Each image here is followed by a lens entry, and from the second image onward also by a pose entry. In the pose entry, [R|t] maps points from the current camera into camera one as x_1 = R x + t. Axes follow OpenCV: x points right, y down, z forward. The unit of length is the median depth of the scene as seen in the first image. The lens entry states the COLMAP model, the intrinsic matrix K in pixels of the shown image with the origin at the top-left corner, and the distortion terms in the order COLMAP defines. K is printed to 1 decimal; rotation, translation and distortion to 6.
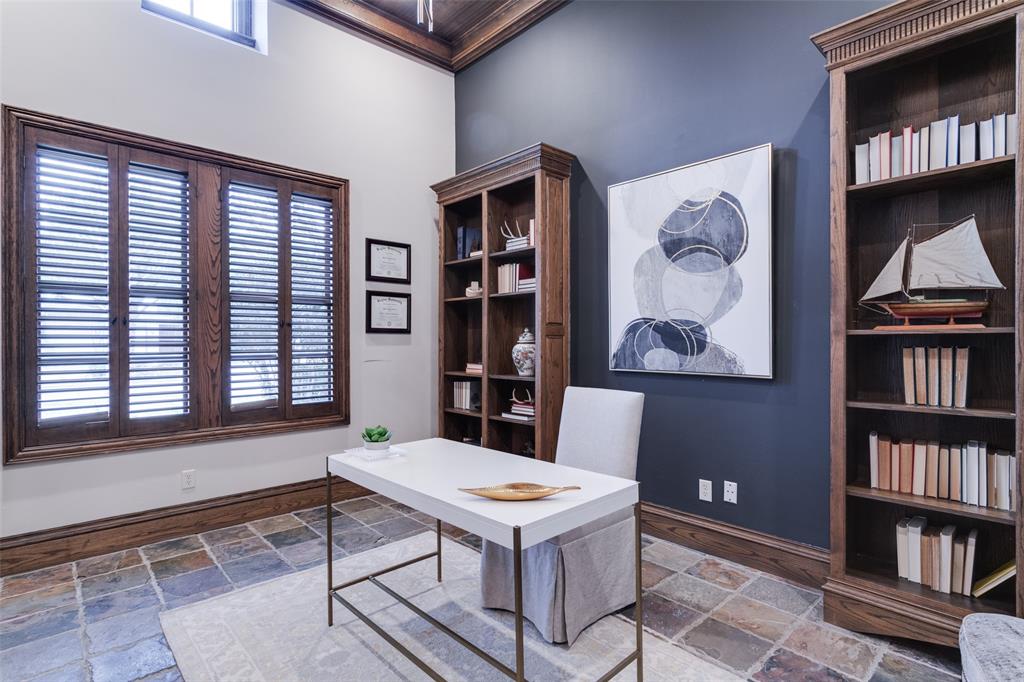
lens RADIAL K [[528.1, 0, 507.9], [0, 528.1, 341.6], [0, 0, 1]] dist [0.002149, 0.007271]
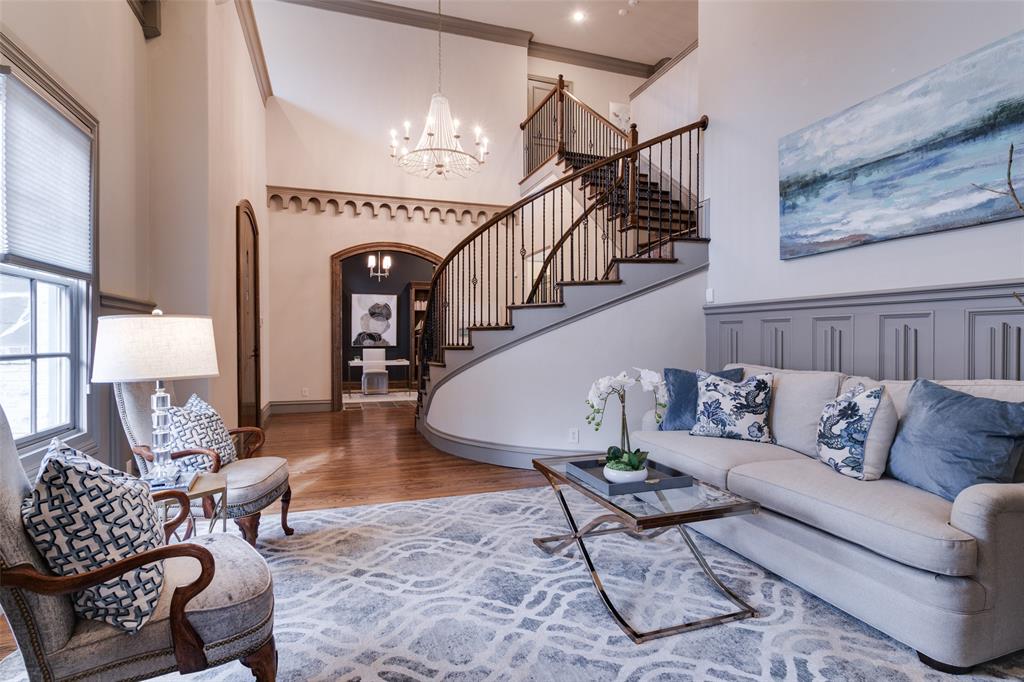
lens RADIAL K [[528.1, 0, 513.1], [0, 528.1, 336.9], [0, 0, 1]] dist [0.002149, 0.007271]
pose [[0.392236, 0.001897, 0.919863, -2.705198], [-0.003471, 0.999994, -0.000582, -0.009848], [-0.919858, -0.002965, 0.392240, -1.404726]]
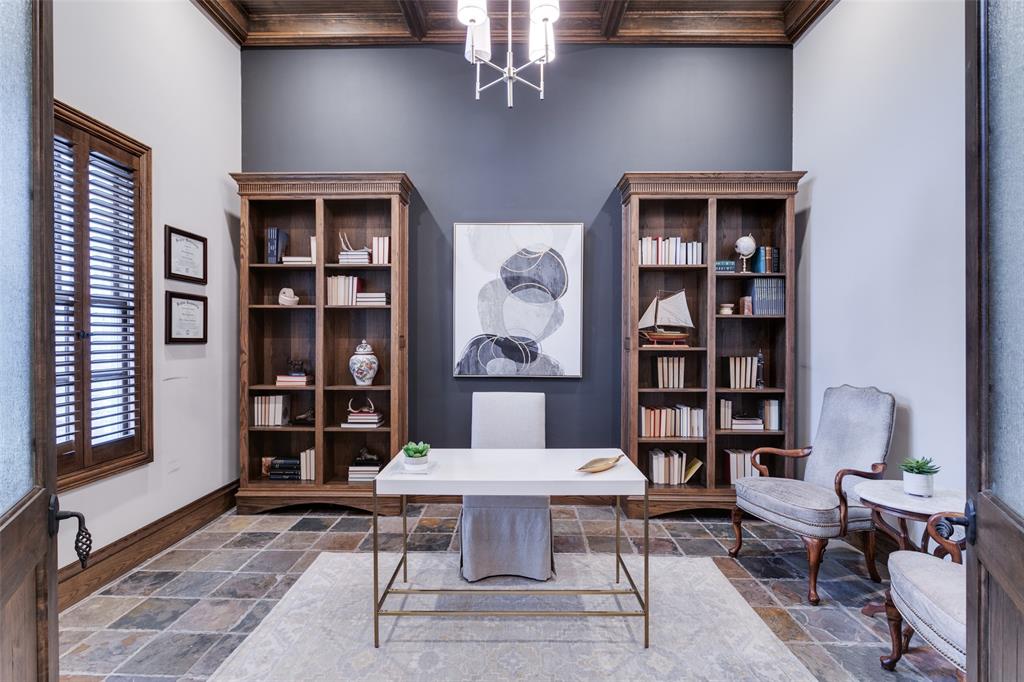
lens RADIAL K [[528.1, 0, 510.0], [0, 528.1, 342.6], [0, 0, 1]] dist [0.002149, 0.007271]
pose [[0.676151, -0.003712, 0.736754, -0.629888], [-0.004506, 0.999948, 0.009173, -0.035641], [-0.736749, -0.009522, 0.676099, 0.098212]]
